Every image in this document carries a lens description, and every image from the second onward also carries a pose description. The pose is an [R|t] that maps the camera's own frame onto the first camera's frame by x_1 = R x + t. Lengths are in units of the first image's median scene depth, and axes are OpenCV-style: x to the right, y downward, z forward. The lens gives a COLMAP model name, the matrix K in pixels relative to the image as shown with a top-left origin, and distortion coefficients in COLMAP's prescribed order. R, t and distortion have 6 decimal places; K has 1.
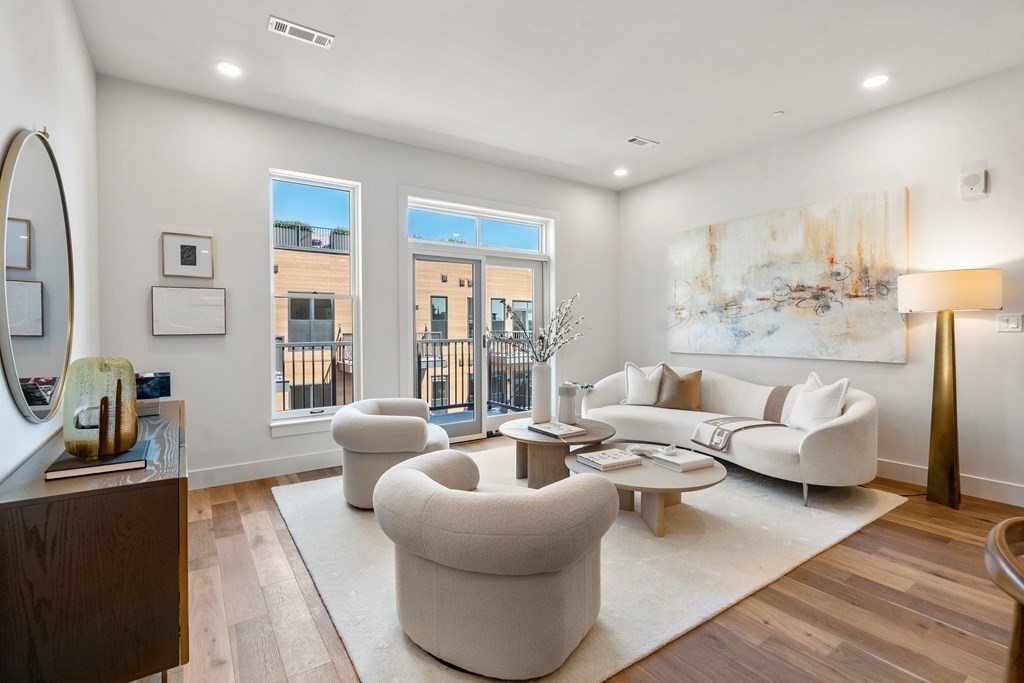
lens RADIAL K [[469.8, 0, 506.3], [0, 469.8, 333.4], [0, 0, 1]] dist [-0.002855, -0.000412]
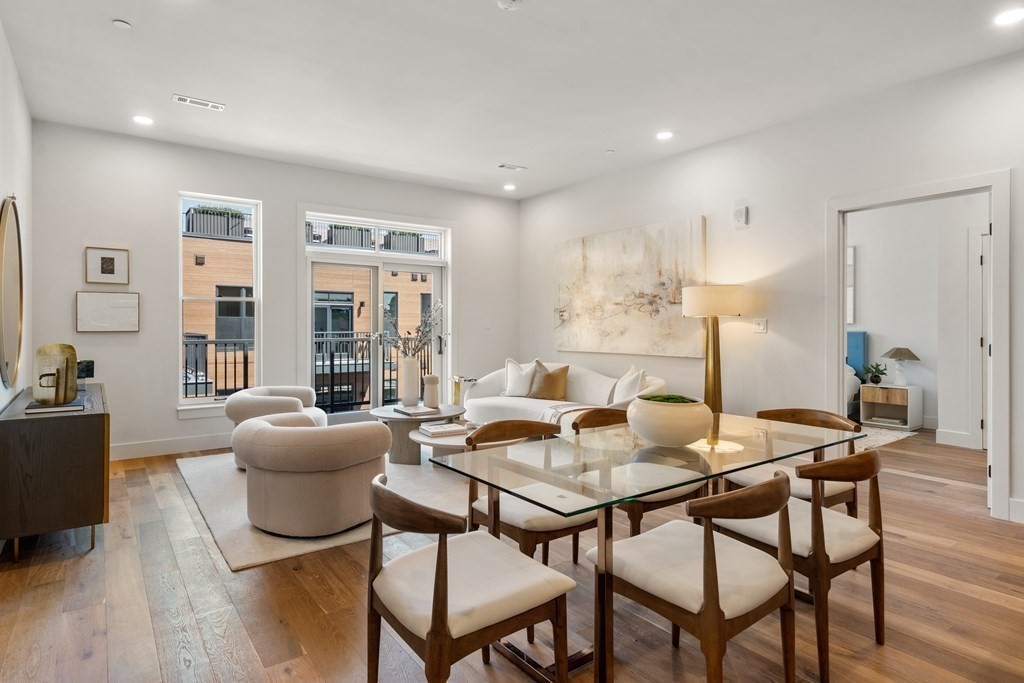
lens RADIAL K [[564.9, 0, 514.2], [0, 564.9, 328.0], [0, 0, 1]] dist [0.005460, 0.000725]
pose [[0.999292, 0.005877, 0.037164, 0.277294], [-0.005491, 0.999930, -0.010494, 0.002788], [-0.037223, 0.010282, 0.999254, -0.435962]]
